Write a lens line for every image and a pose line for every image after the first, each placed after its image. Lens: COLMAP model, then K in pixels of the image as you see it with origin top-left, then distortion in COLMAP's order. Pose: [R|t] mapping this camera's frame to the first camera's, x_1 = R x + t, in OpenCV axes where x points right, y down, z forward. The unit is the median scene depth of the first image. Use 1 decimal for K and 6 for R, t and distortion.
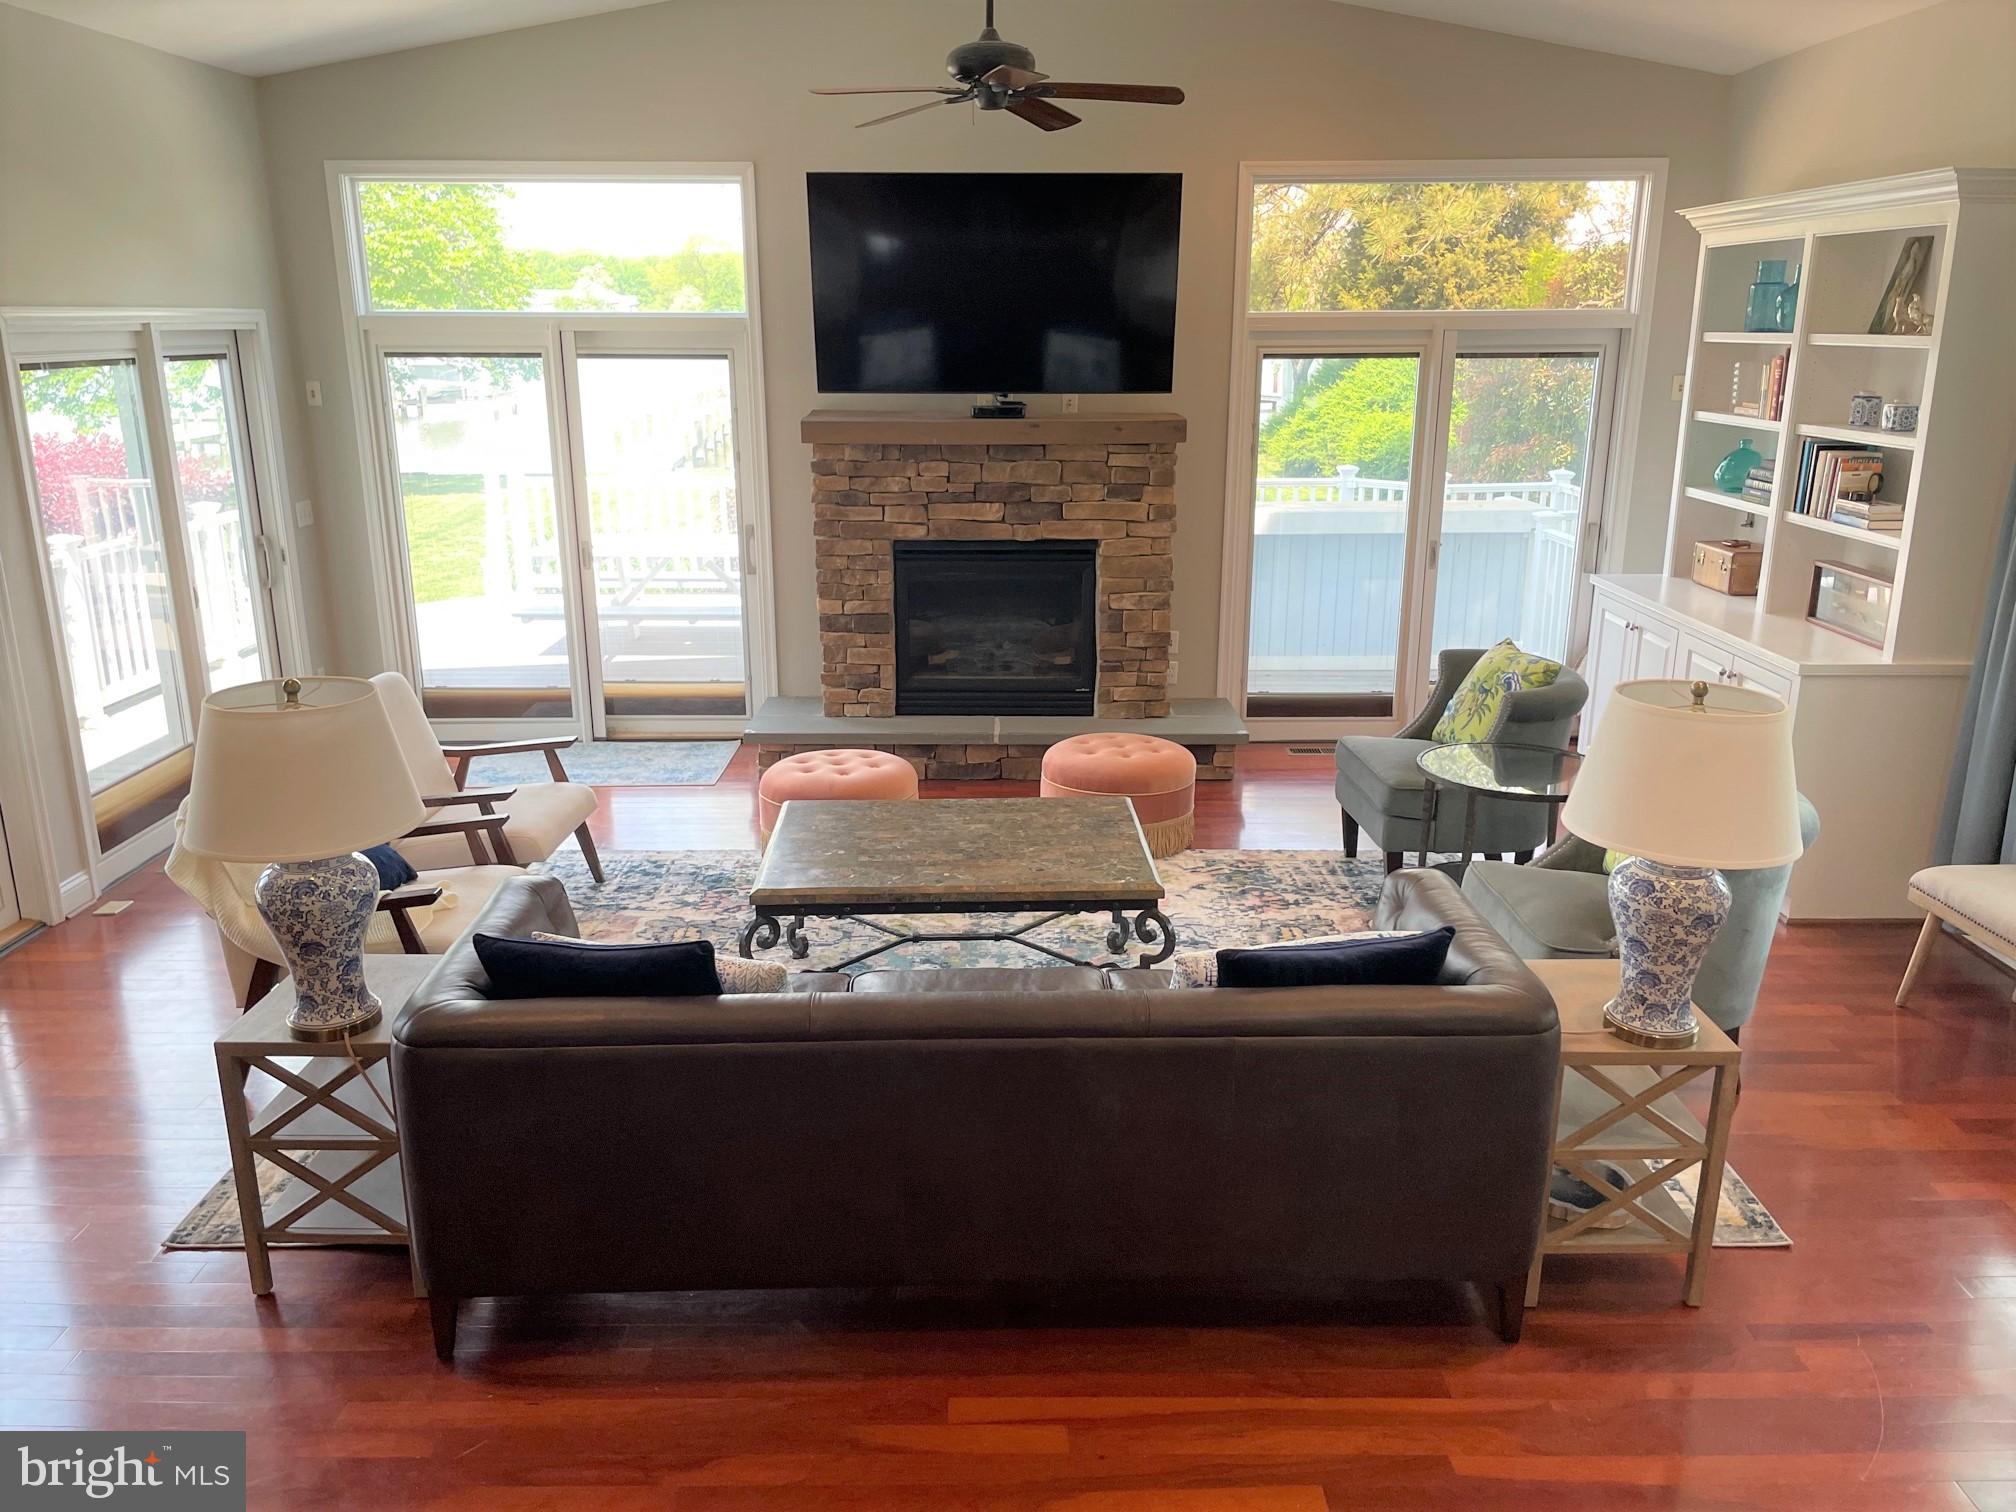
lens RADIAL K [[1522.0, 0, 1001.2], [0, 1522.0, 756.8], [0, 0, 1]] dist [0.080485, -0.103648]
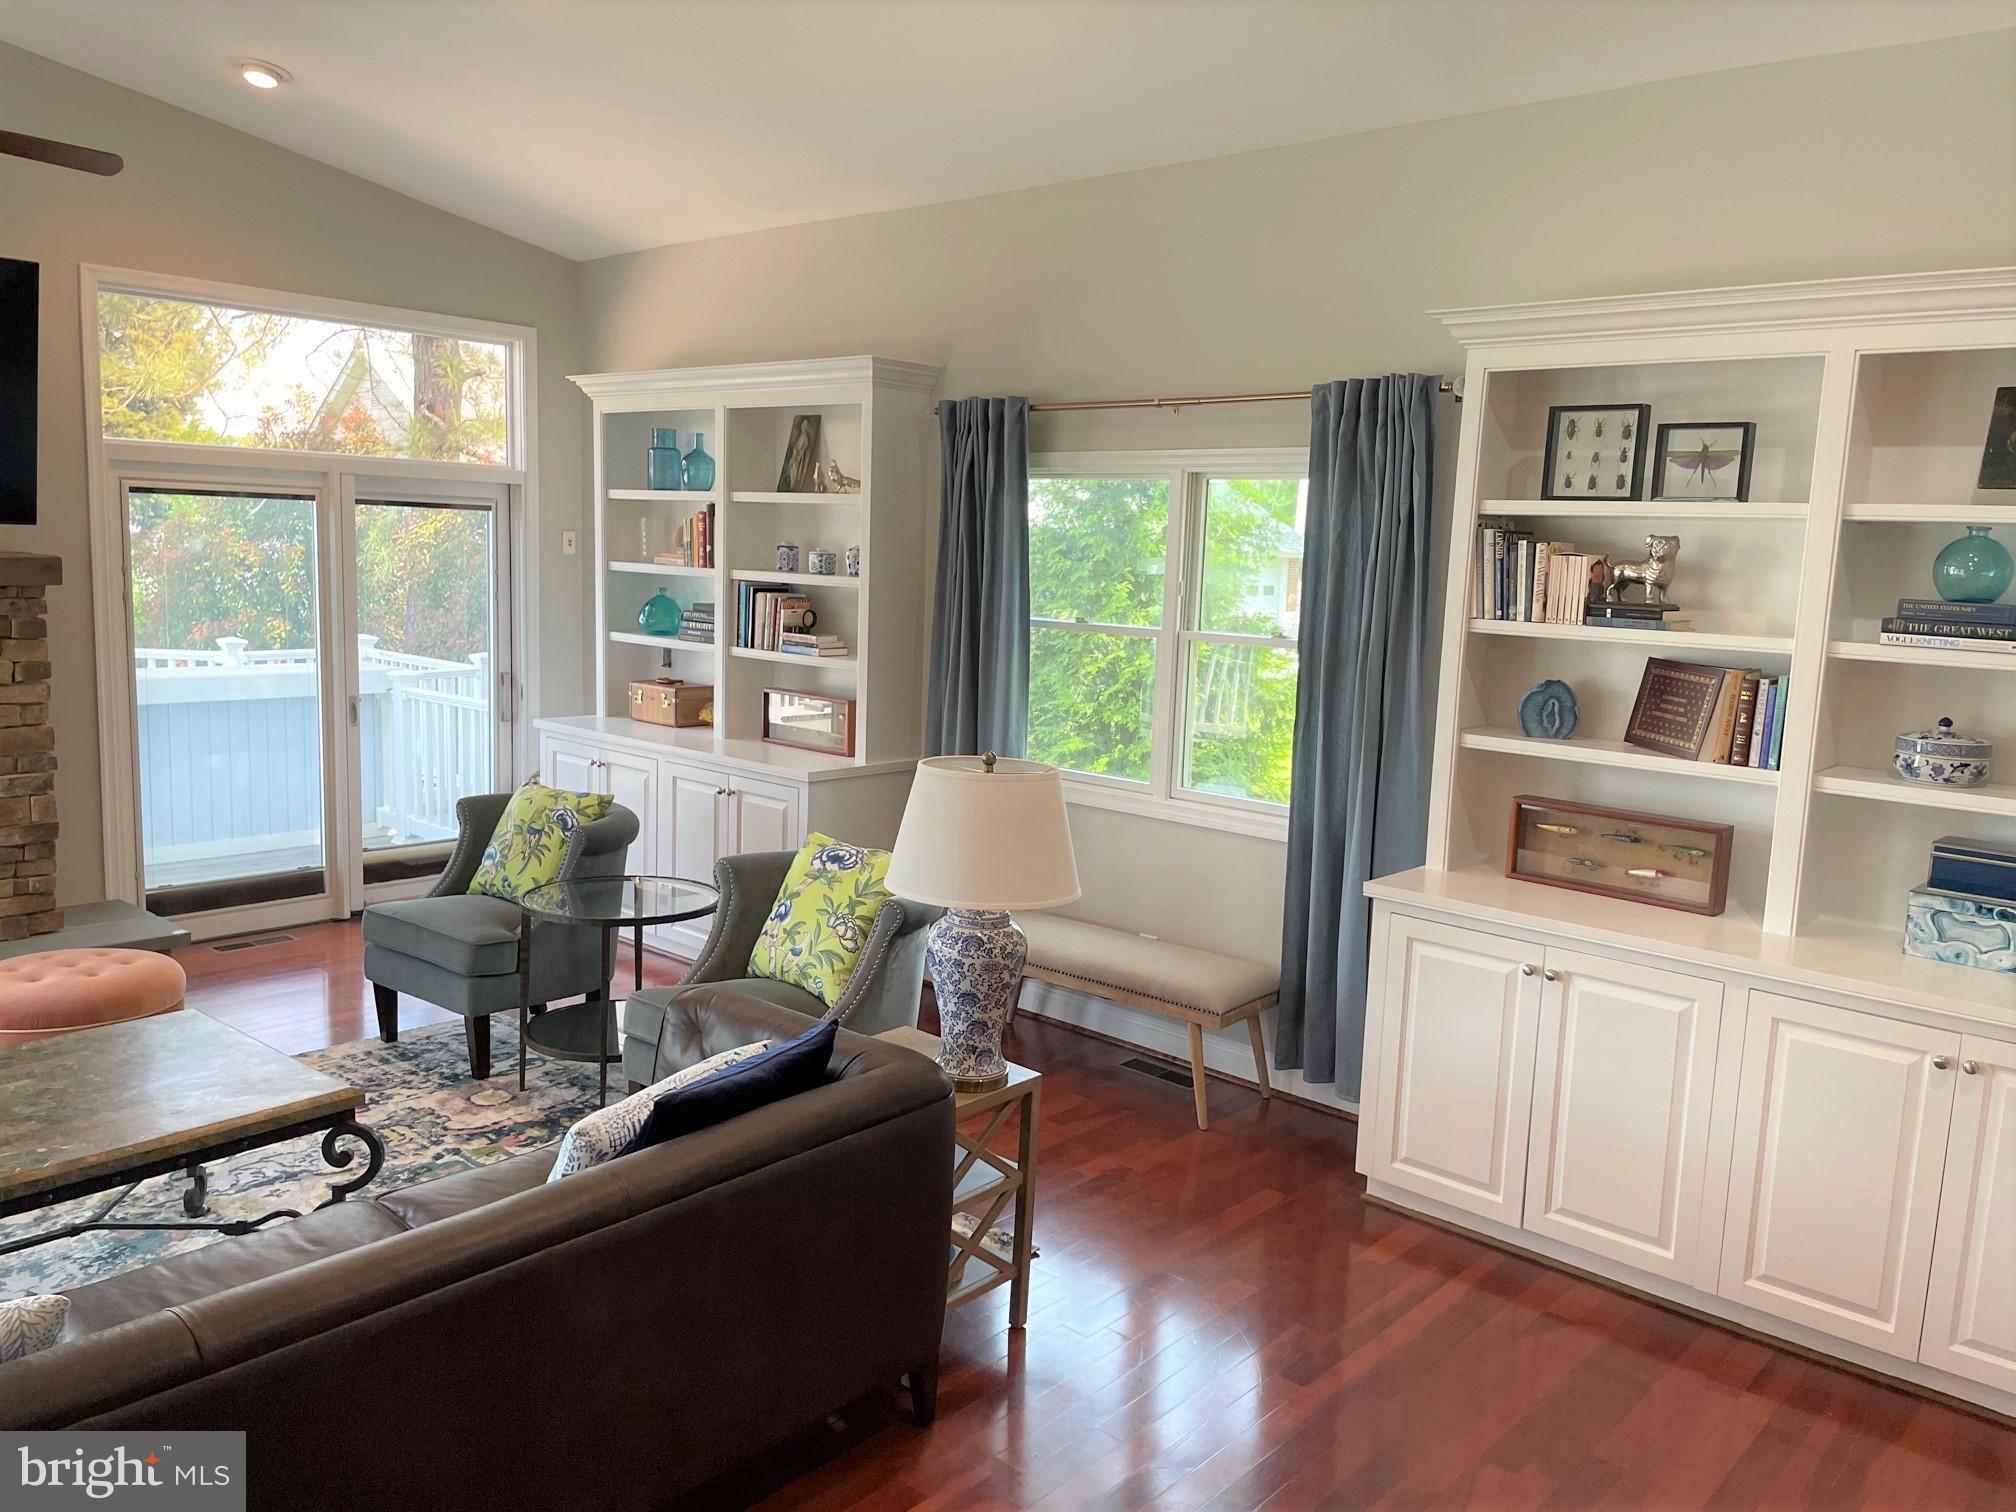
lens RADIAL K [[1522.0, 0, 1019.9], [0, 1522.0, 750.9], [0, 0, 1]] dist [0.080485, -0.103648]
pose [[0.657685, -0.074853, 0.749565, -0.161187], [0.167500, 0.984672, -0.048637, 0.003917], [-0.734435, 0.157540, 0.660141, 0.106975]]
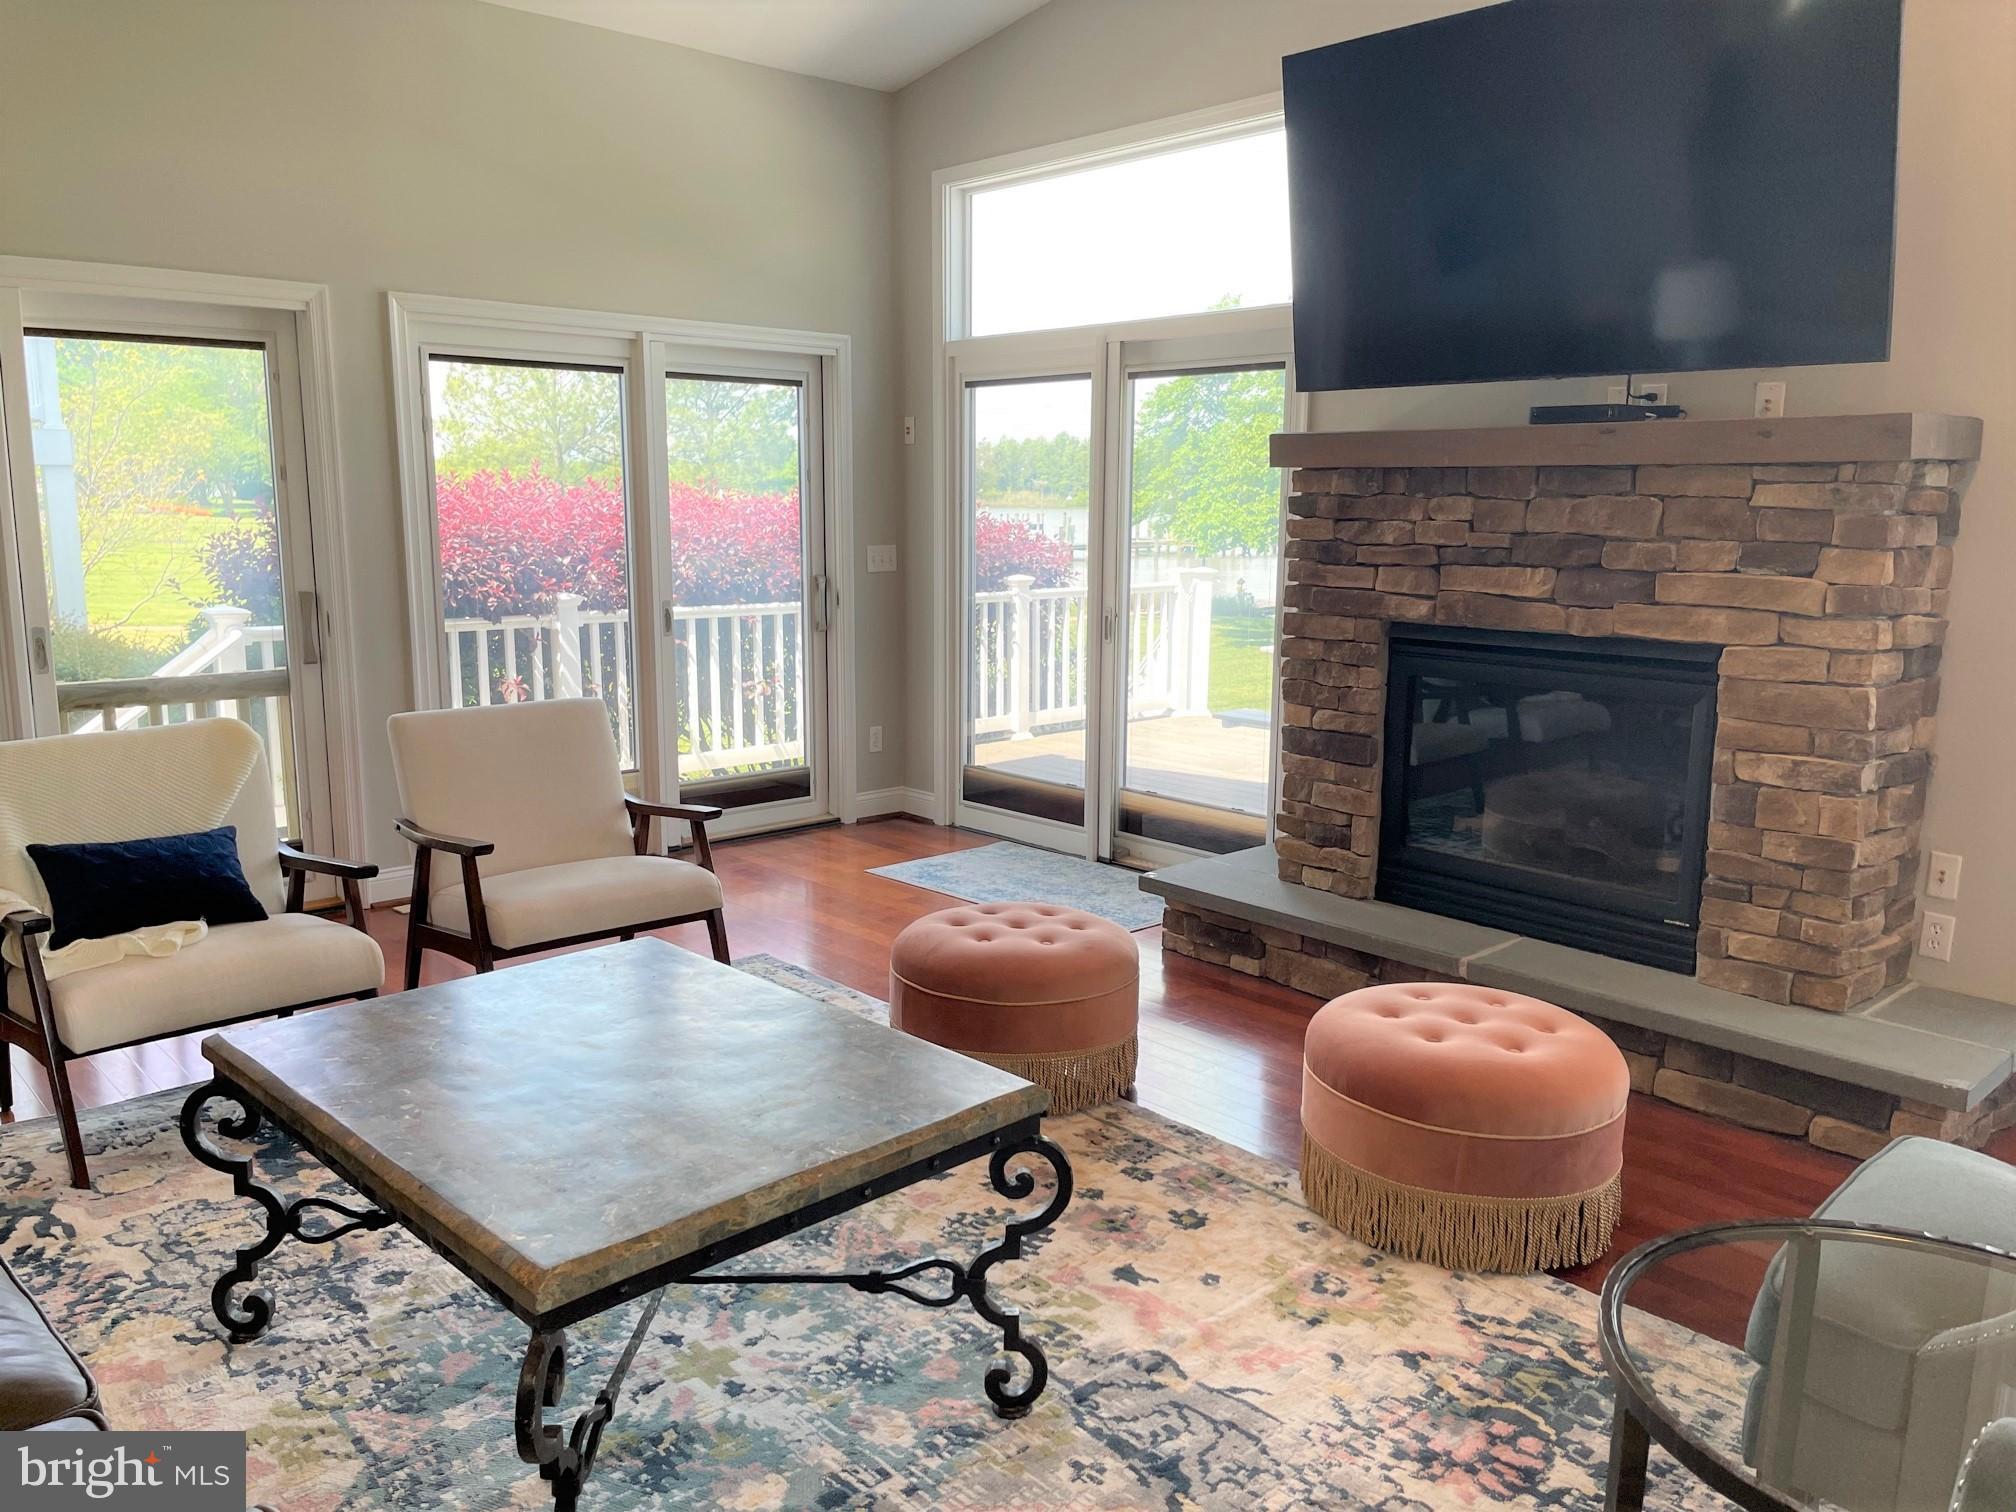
lens RADIAL K [[1522.0, 0, 1008.5], [0, 1522.0, 739.2], [0, 0, 1]] dist [0.080485, -0.103648]
pose [[0.679667, 0.124449, -0.722886, 0.288973], [-0.208442, 0.977643, -0.027673, -0.045076], [0.703281, 0.169488, 0.690413, 0.469579]]
